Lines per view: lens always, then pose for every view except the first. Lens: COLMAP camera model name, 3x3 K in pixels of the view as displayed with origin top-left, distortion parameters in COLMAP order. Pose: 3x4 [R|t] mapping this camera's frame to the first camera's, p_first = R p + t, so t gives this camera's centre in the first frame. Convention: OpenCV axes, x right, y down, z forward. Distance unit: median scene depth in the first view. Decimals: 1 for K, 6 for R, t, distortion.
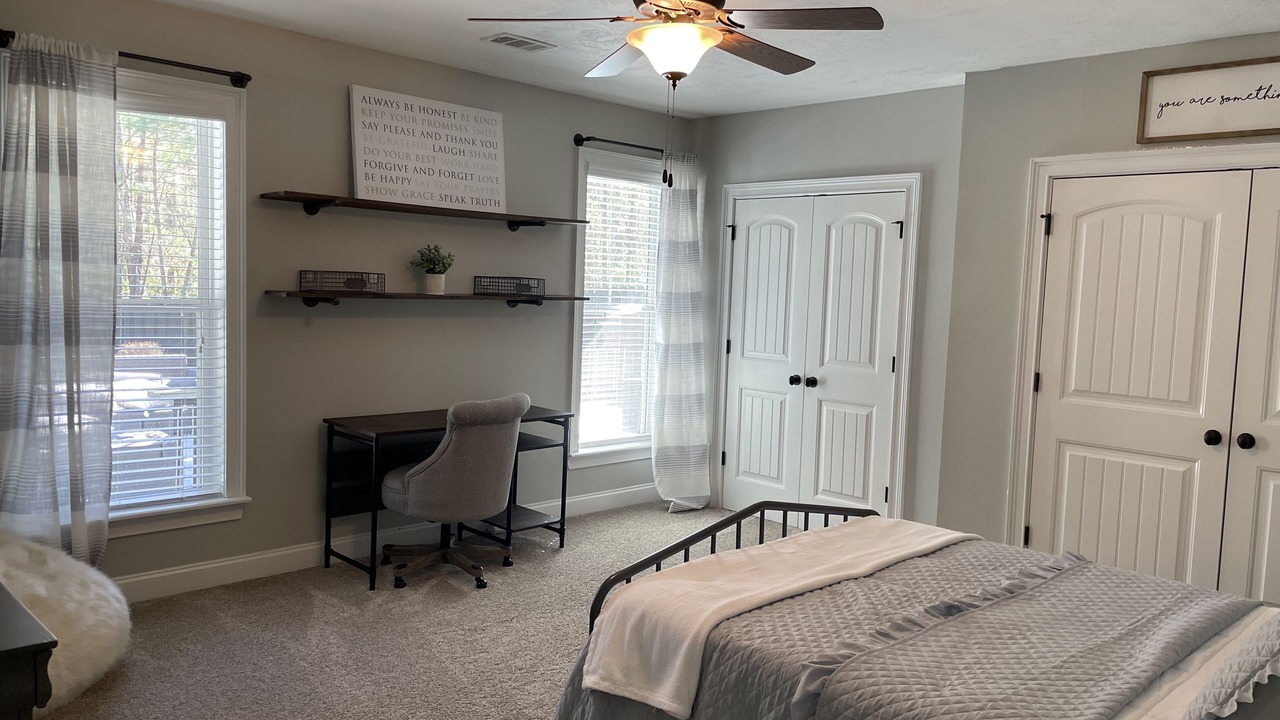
lens RADIAL K [[960.9, 0, 640.0], [0, 960.9, 360.0], [0, 0, 1]] dist [0.004032, -0.002354]
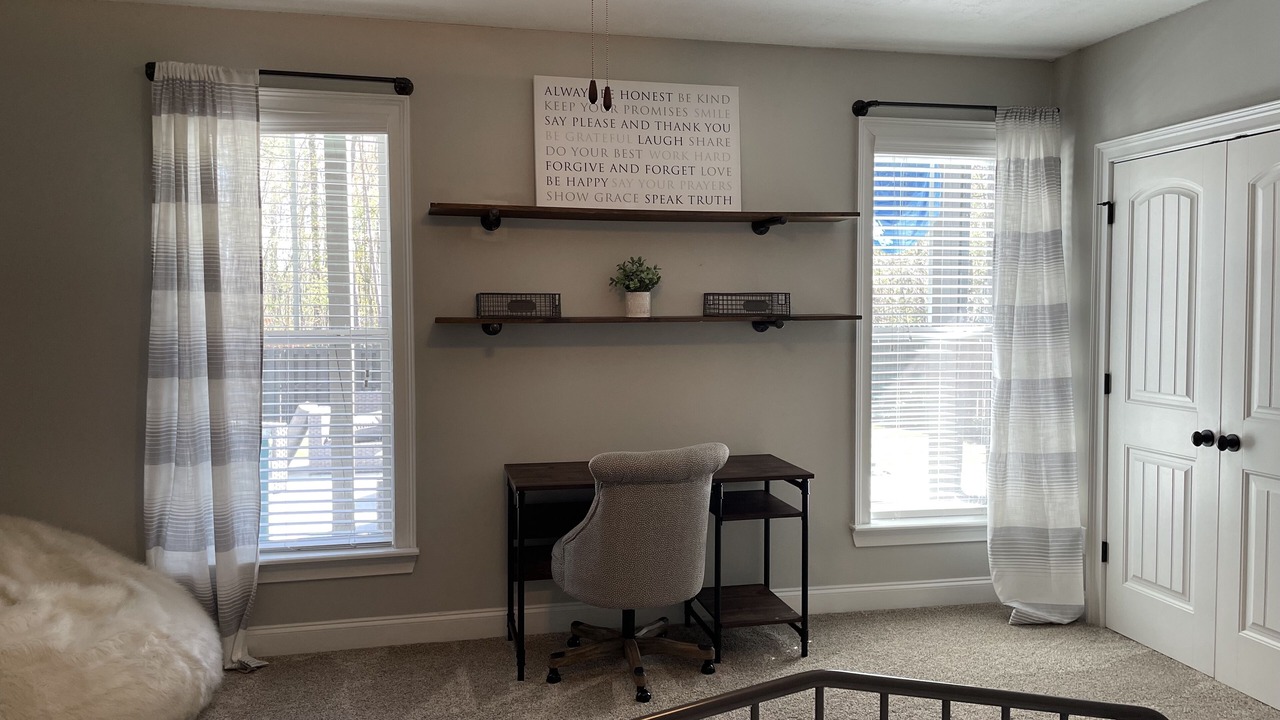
lens RADIAL K [[955.9, 0, 637.7], [0, 955.9, 349.1], [0, 0, 1]] dist [0.103041, -0.166944]
pose [[0.840221, -0.013559, -0.542075, 0.223330], [-0.012012, 0.998977, -0.043605, -0.005665], [0.542112, 0.043149, 0.839198, 0.313955]]
